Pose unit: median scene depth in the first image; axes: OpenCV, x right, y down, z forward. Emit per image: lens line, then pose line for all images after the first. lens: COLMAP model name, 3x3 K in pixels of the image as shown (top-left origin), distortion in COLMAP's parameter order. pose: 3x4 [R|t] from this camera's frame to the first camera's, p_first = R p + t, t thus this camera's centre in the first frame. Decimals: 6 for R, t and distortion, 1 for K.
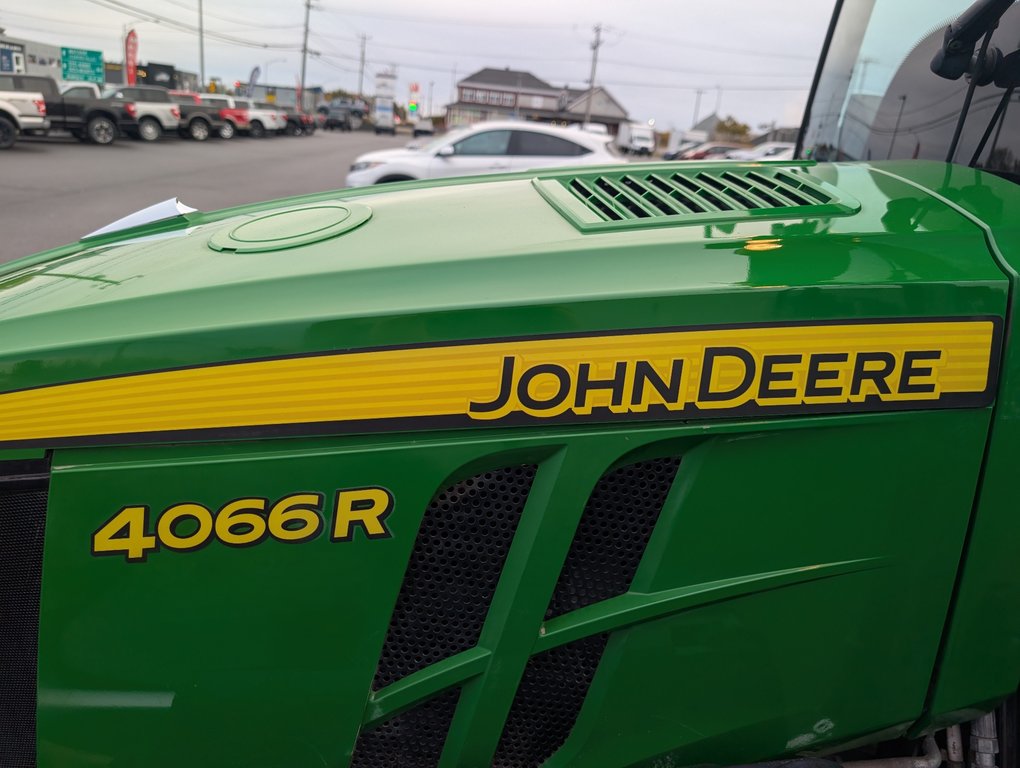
lens RADIAL K [[739.6, 0, 502.7], [0, 739.6, 376.3], [0, 0, 1]] dist [0.003844, 0.003193]
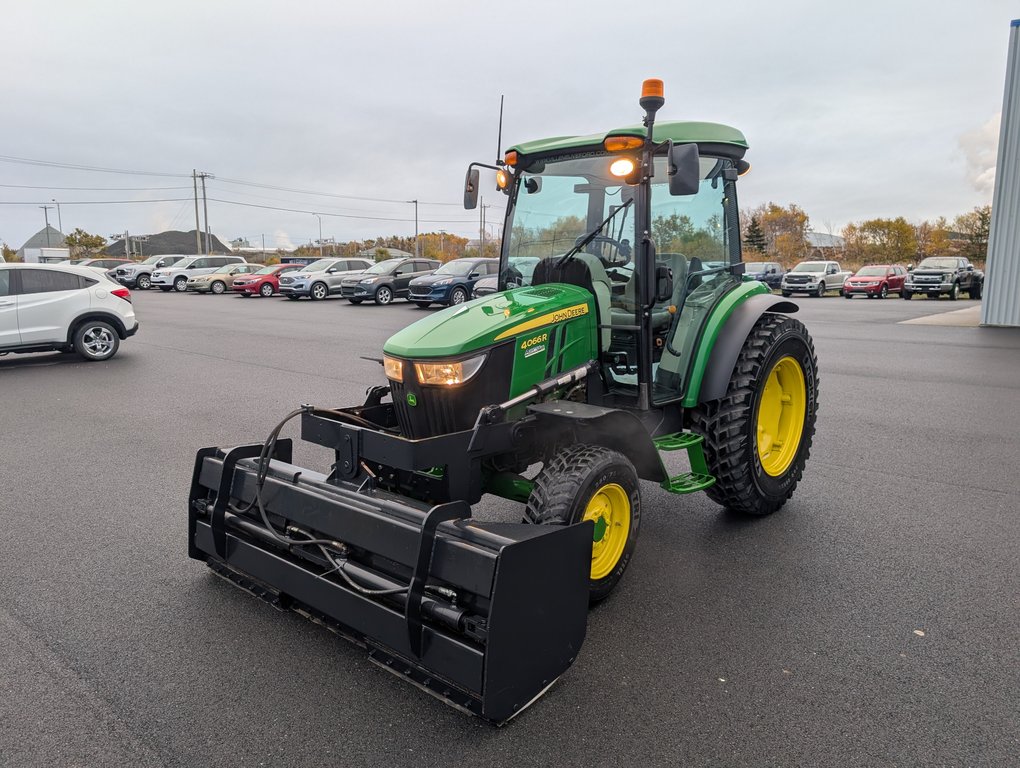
lens RADIAL K [[739.6, 0, 502.7], [0, 739.6, 376.3], [0, 0, 1]] dist [0.003844, 0.003193]
pose [[0.677056, -0.194219, 0.709841, -0.115985], [0.285372, 0.958365, -0.009974, 0.010165], [-0.678349, 0.209322, 0.704292, -0.077238]]
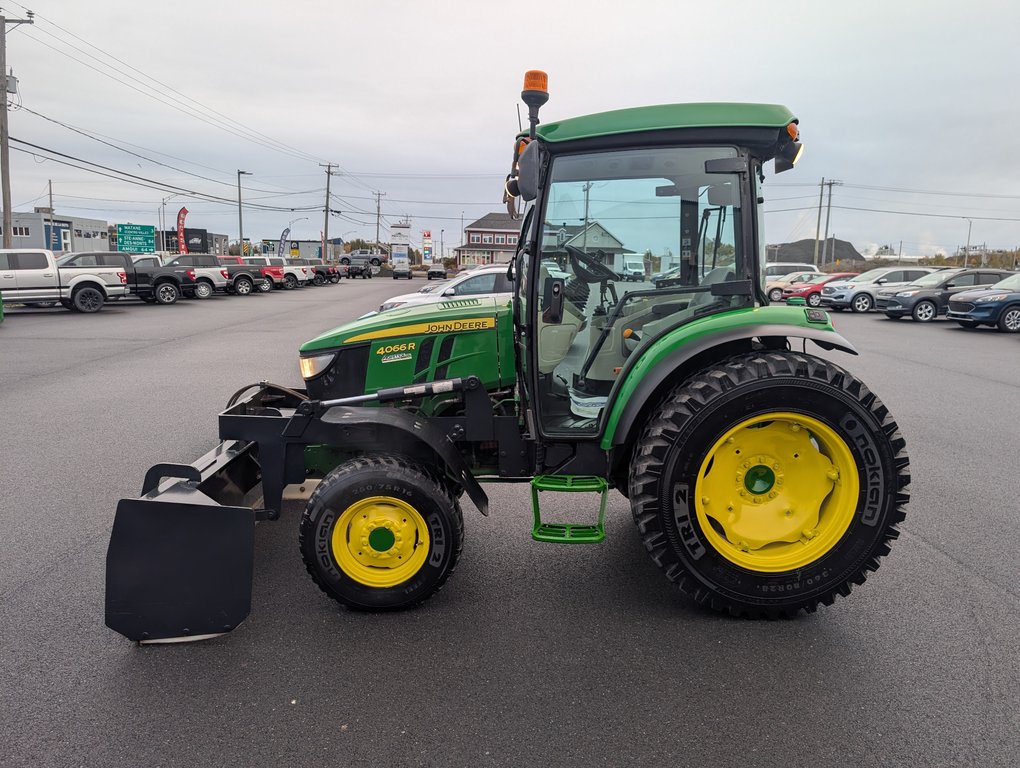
lens RADIAL K [[734.4, 0, 526.7], [0, 734.4, 388.3], [0, 0, 1]] dist [0.034586, -0.000338]
pose [[0.997564, -0.069510, 0.005847, 0.018373], [0.069583, 0.985683, -0.153584, 0.036925], [0.004912, 0.153617, 0.988118, -0.128013]]
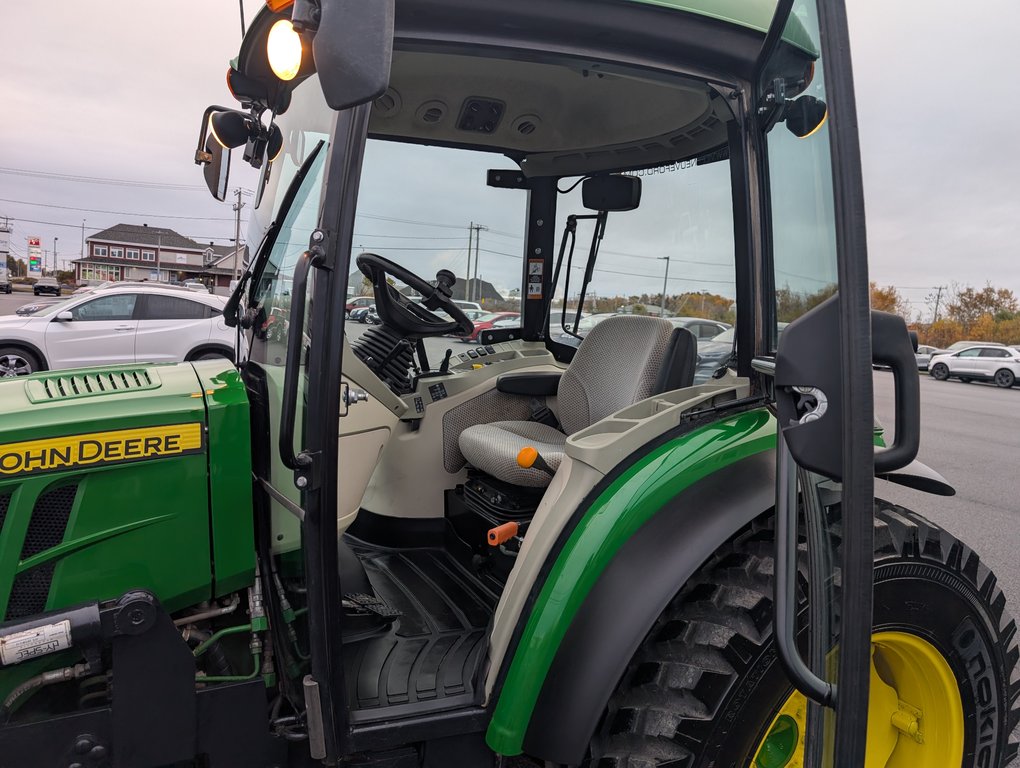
lens RADIAL K [[726.3, 0, 509.7], [0, 726.3, 372.4], [0, 0, 1]] dist [0.005326, -0.002210]
pose [[0.896302, -0.060733, 0.439265, 0.010537], [0.146072, 0.975728, -0.163150, 0.007681], [-0.418694, 0.210396, 0.883419, -0.042414]]
